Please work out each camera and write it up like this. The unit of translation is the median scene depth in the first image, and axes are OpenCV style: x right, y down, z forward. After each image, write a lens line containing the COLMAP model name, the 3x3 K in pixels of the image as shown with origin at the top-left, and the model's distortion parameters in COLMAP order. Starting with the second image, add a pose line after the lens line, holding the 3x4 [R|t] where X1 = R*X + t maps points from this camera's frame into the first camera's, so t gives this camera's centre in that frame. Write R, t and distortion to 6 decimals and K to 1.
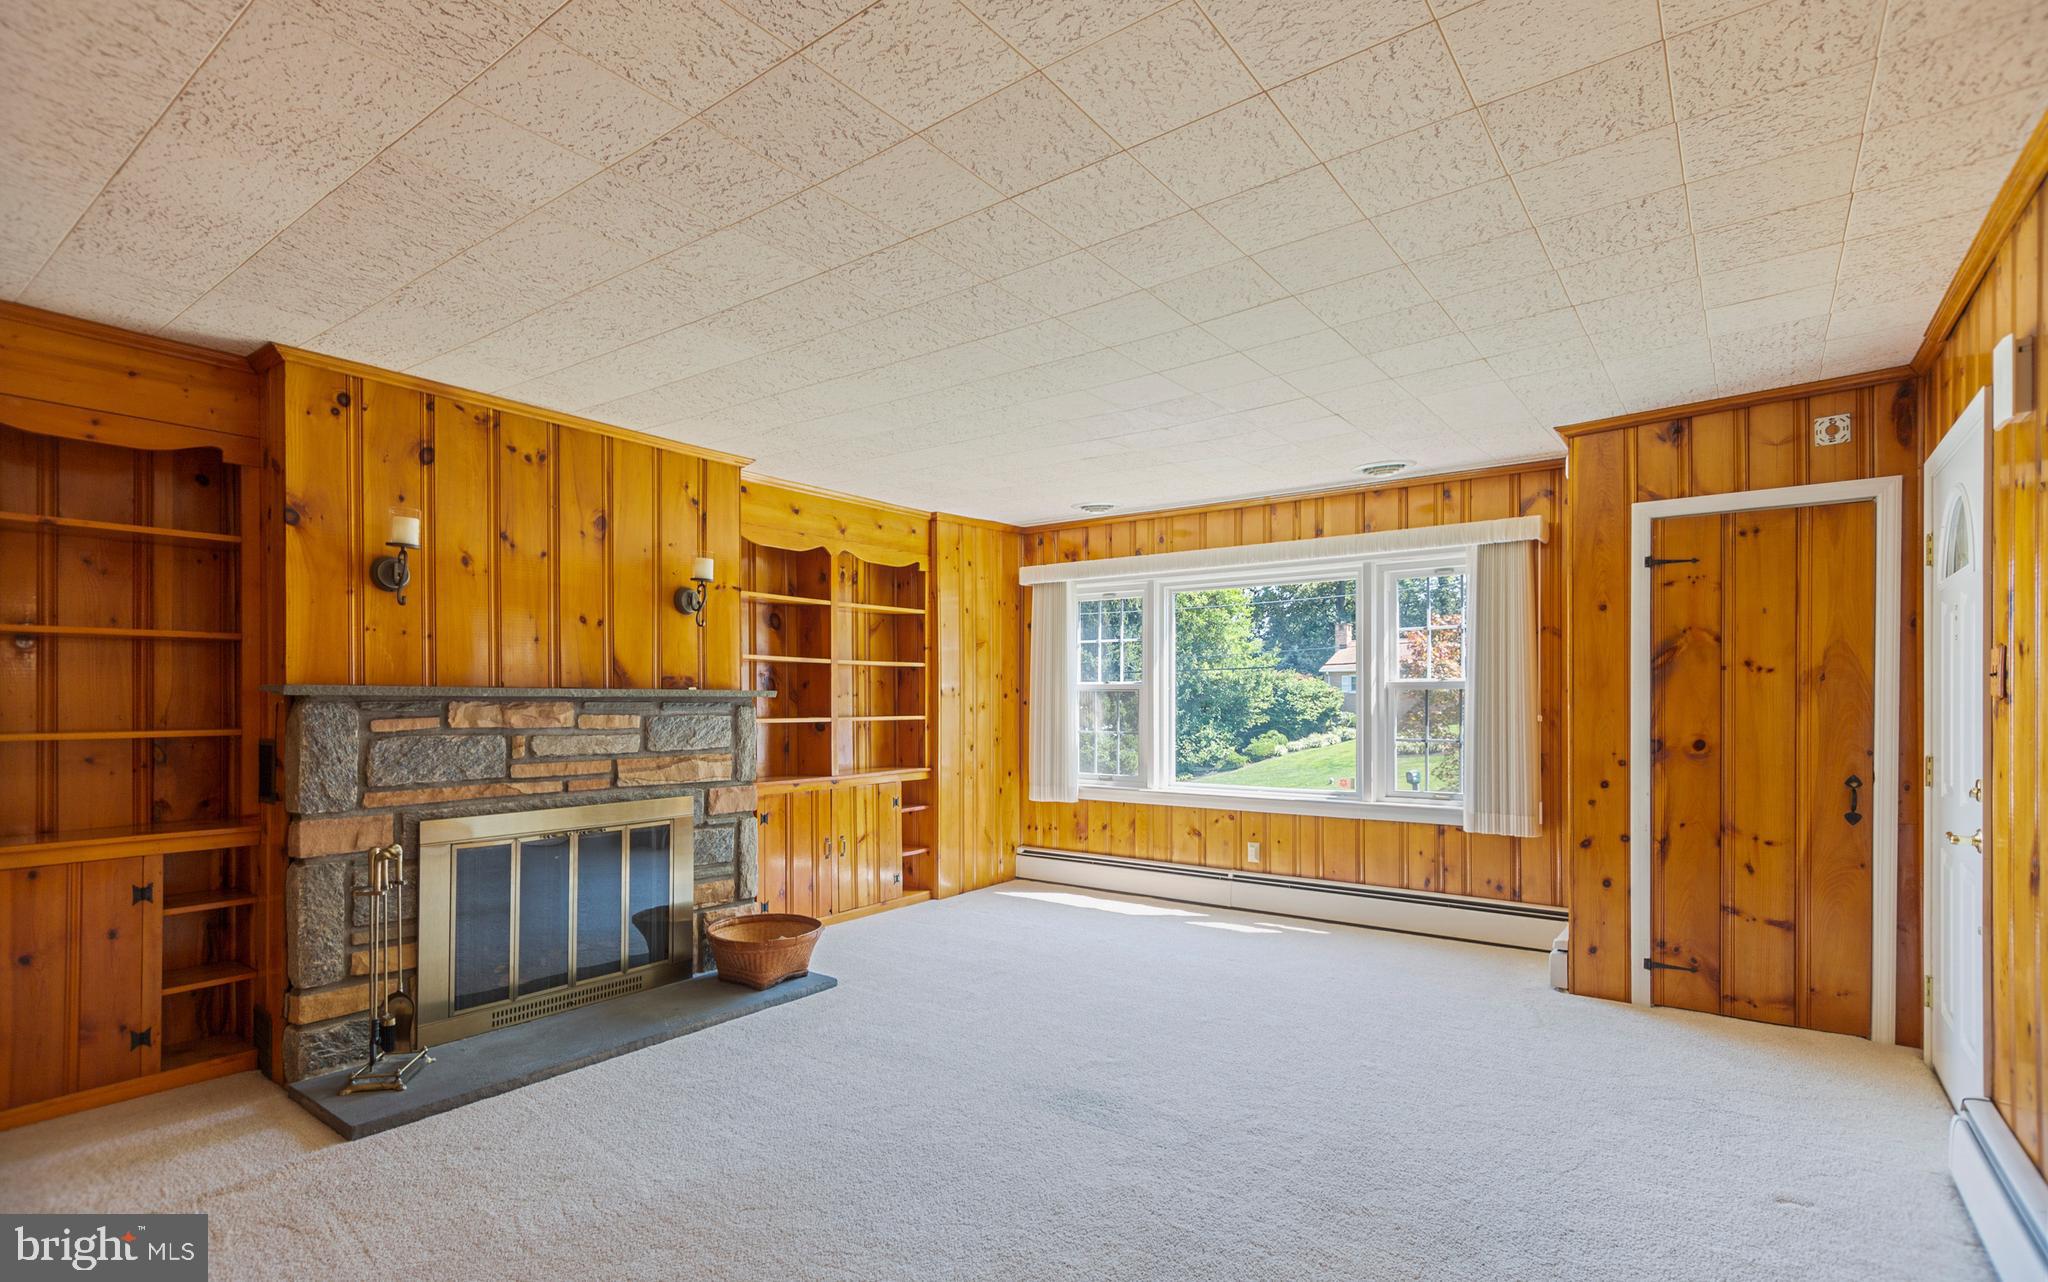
lens RADIAL K [[978.7, 0, 1011.8], [0, 978.7, 704.7], [0, 0, 1]] dist [0.003079, 0.000493]
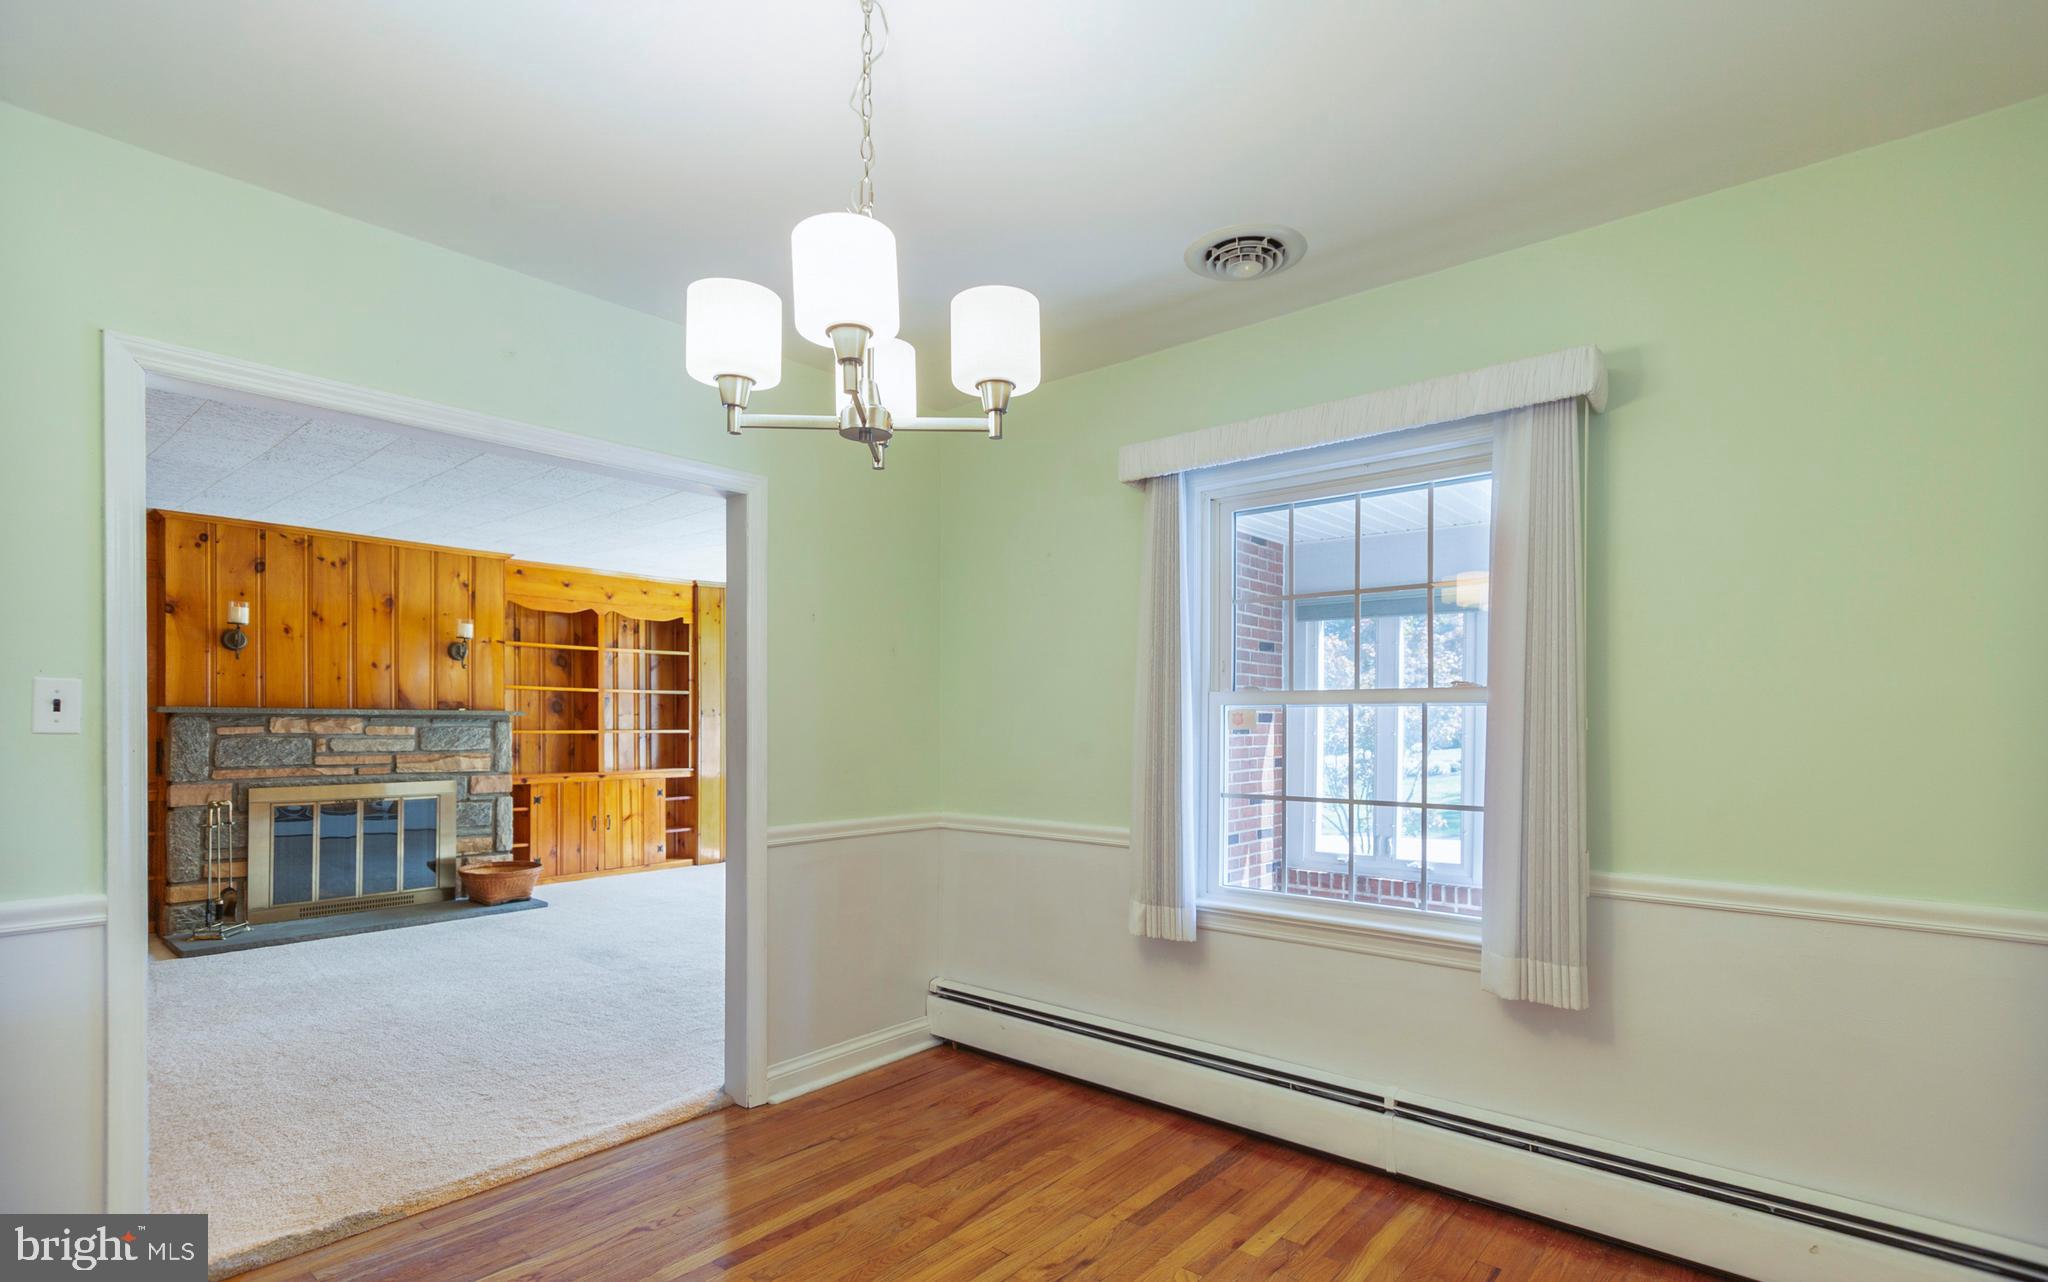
lens RADIAL K [[973.2, 0, 1025.3], [0, 973.2, 731.1], [0, 0, 1]] dist [-0.002567, -0.001444]
pose [[0.998314, 0.007948, -0.057494, 0.686971], [-0.007586, 0.999950, 0.006513, 0.000457], [0.057543, -0.006066, 0.998325, -0.486401]]
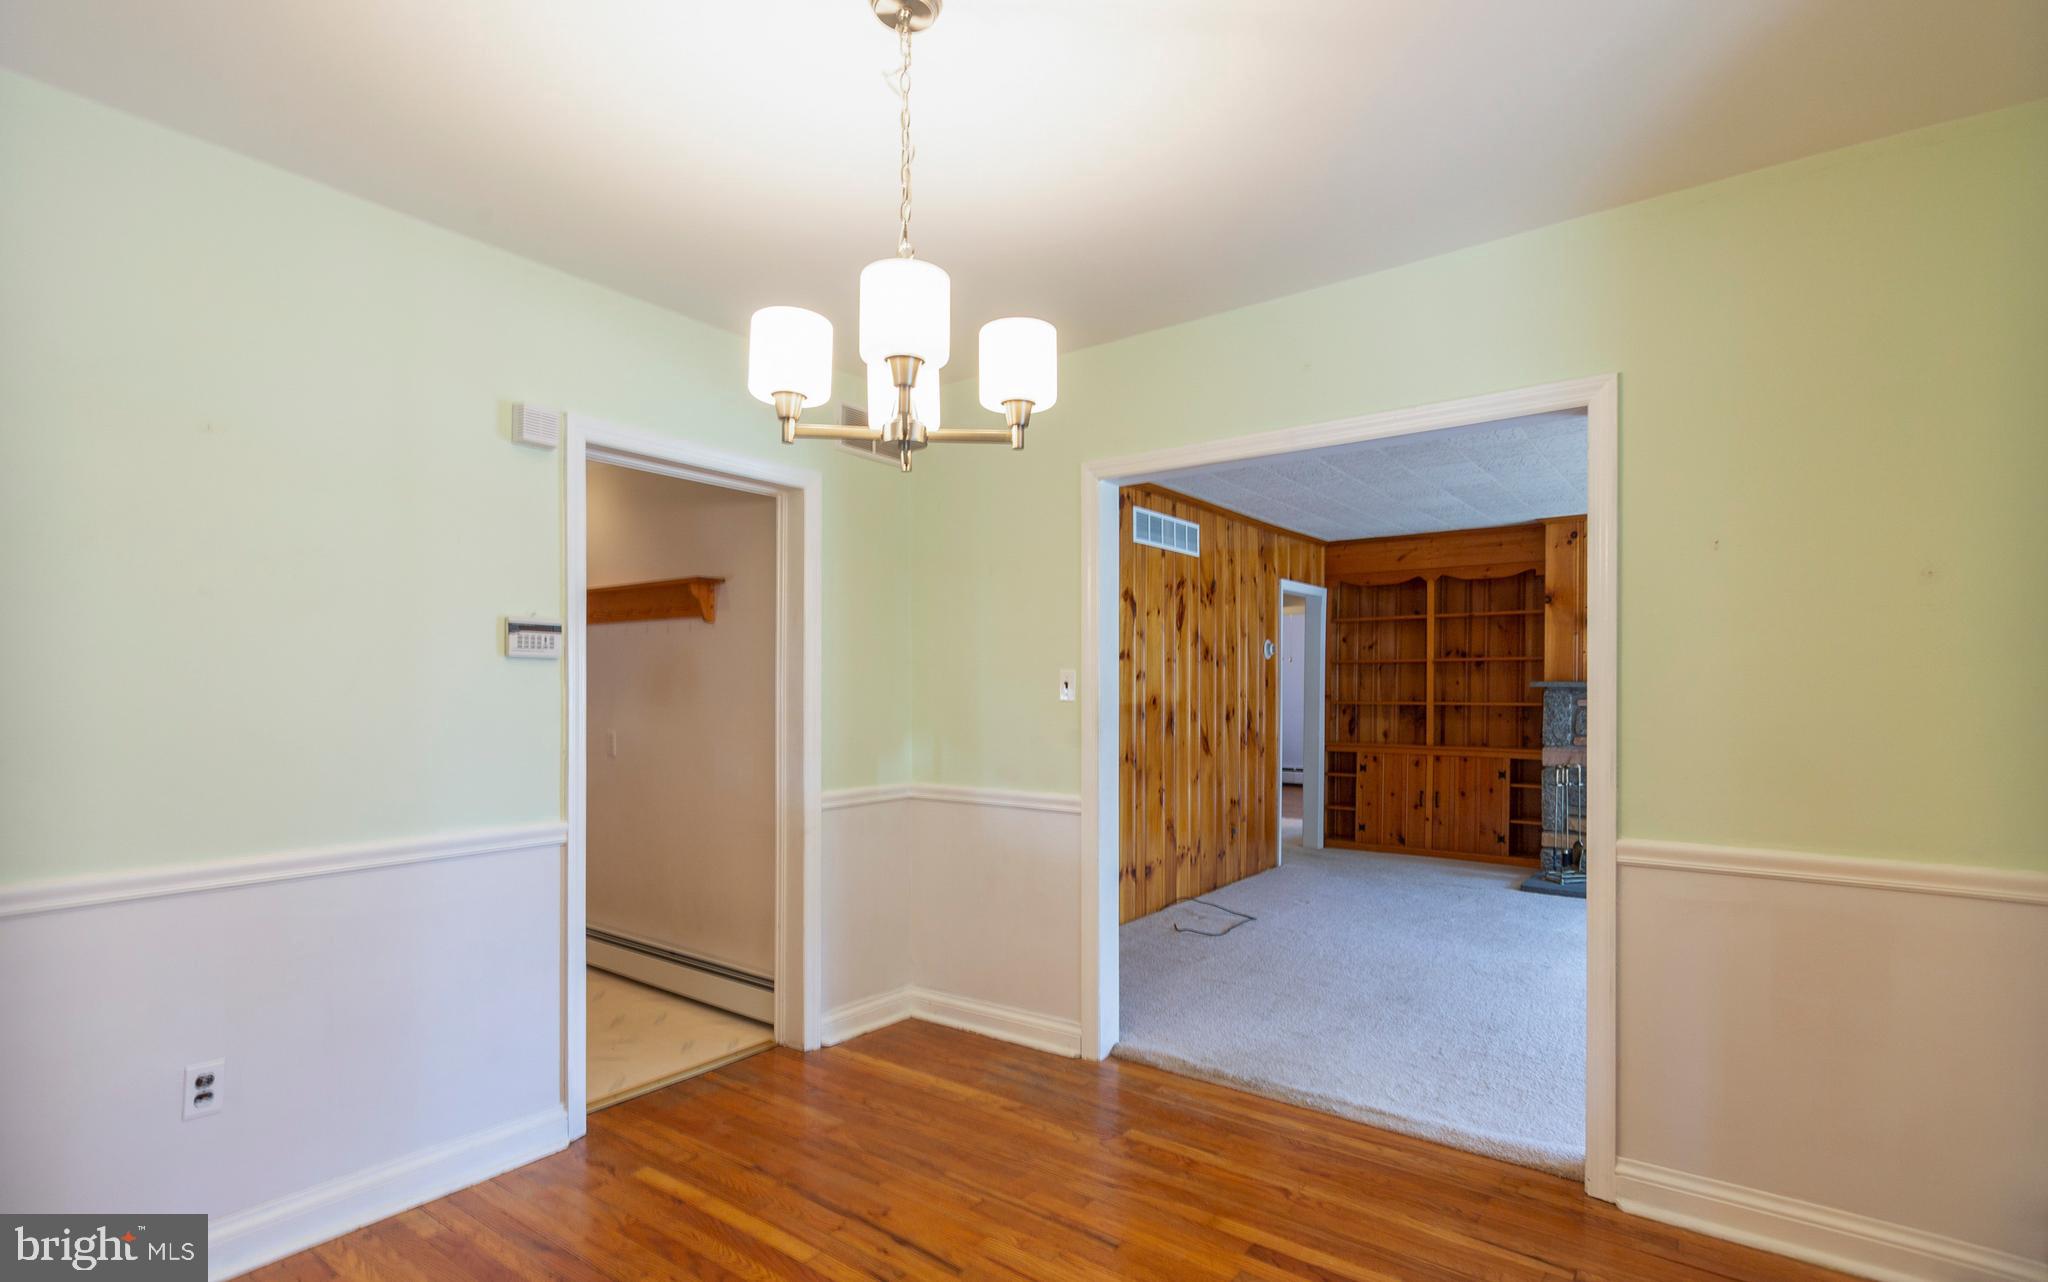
lens RADIAL K [[966.1, 0, 1035.1], [0, 966.1, 691.1], [0, 0, 1]] dist [0.002482, 0.000126]
pose [[0.005415, 0.006508, -0.999964, 1.026413], [-0.006342, 0.999959, 0.006474, -0.005314], [0.999965, 0.006307, 0.005456, -0.064866]]
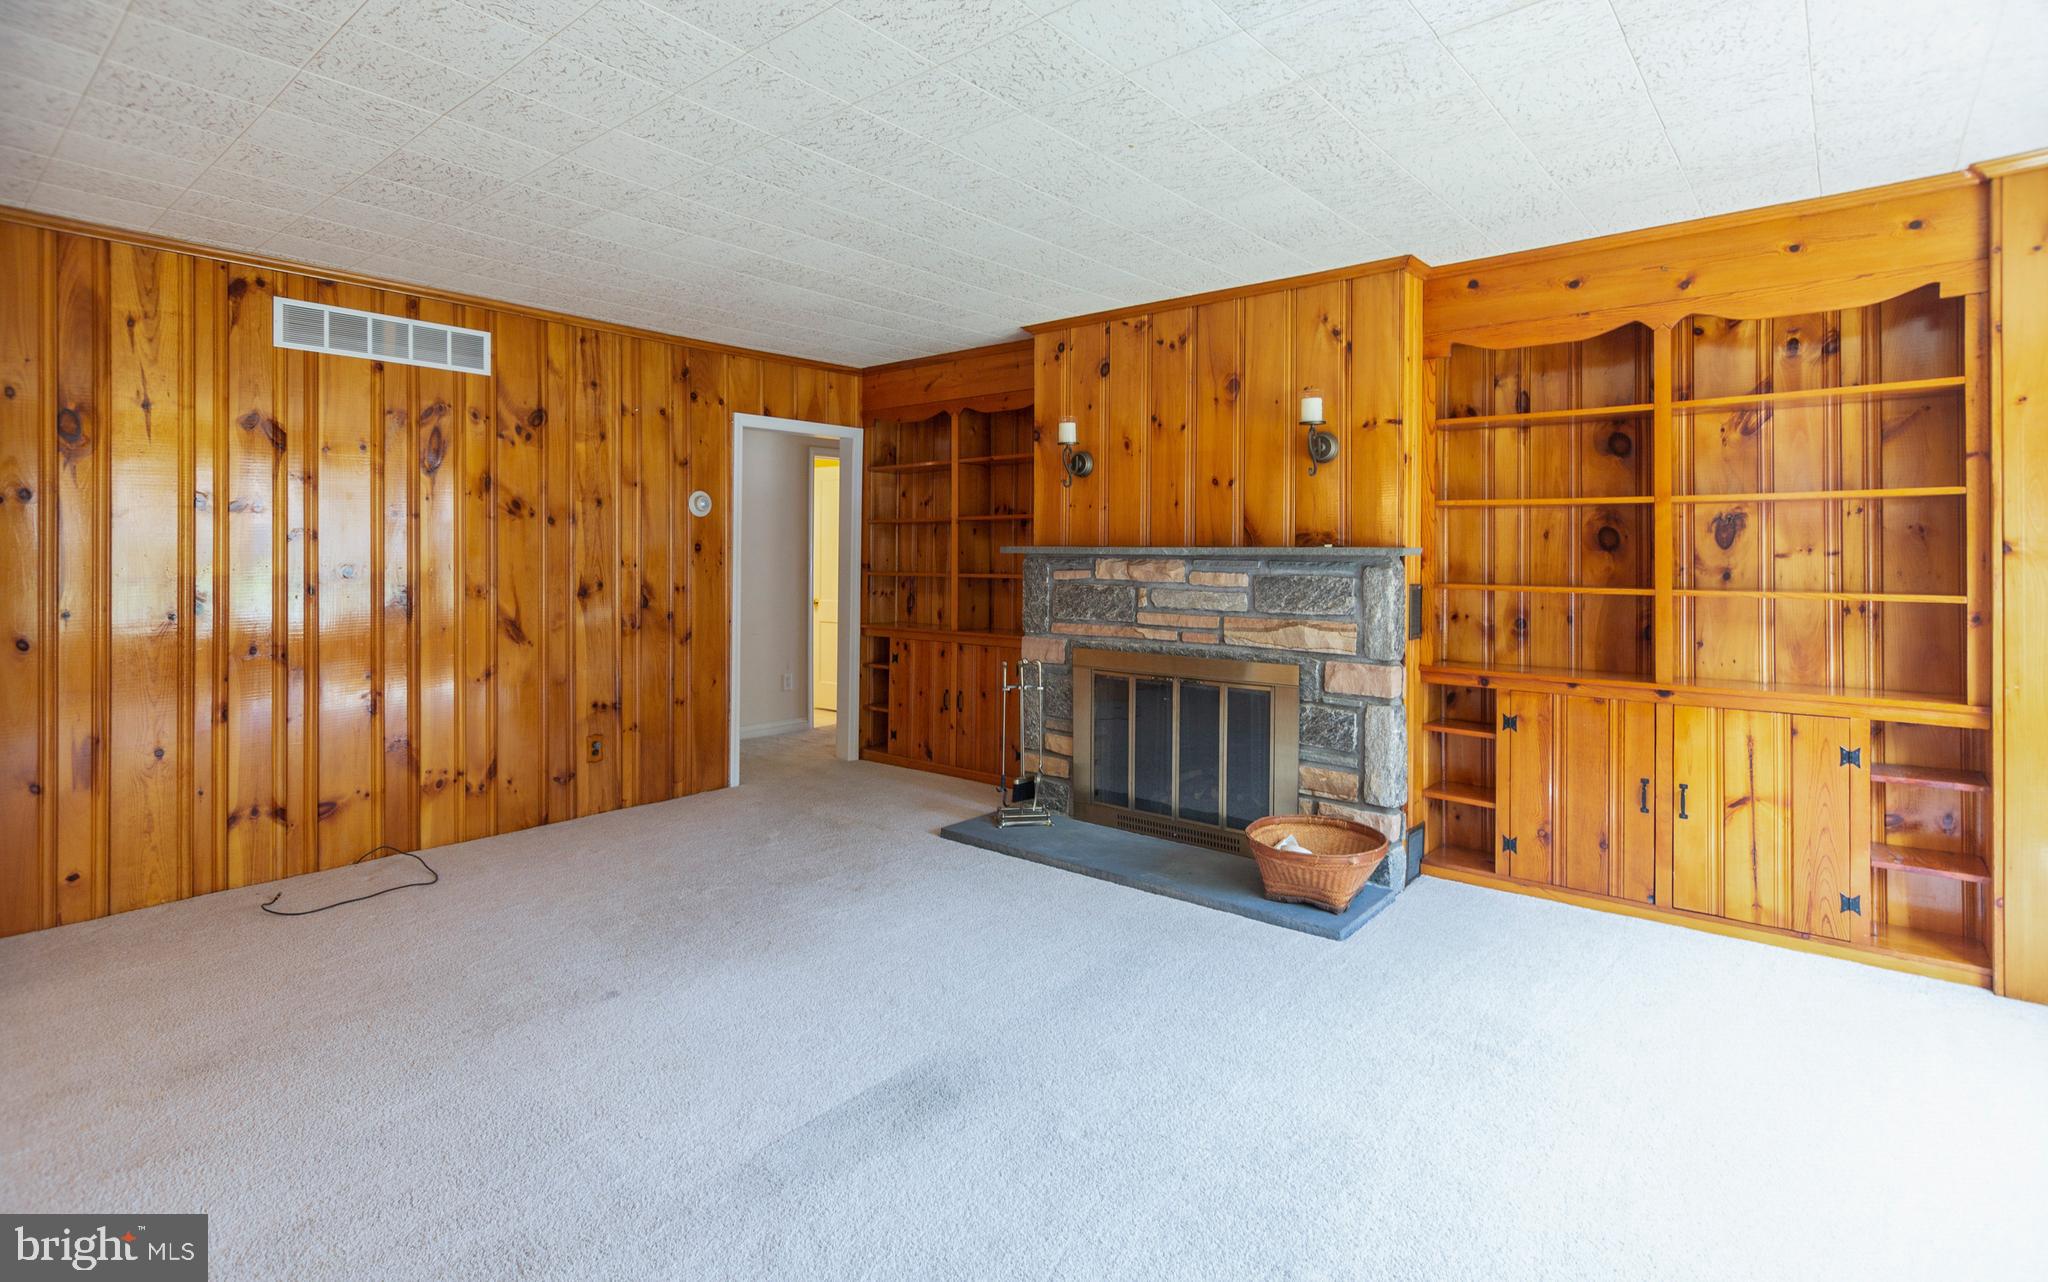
lens RADIAL K [[979.6, 0, 1030.5], [0, 979.6, 547.8], [0, 0, 1]] dist [0.004808, 0.000938]
pose [[-0.046659, -0.006794, -0.998888, 0.624710], [-0.009618, 0.999934, -0.006352, -0.007086], [0.998865, 0.009311, -0.046721, 0.851656]]
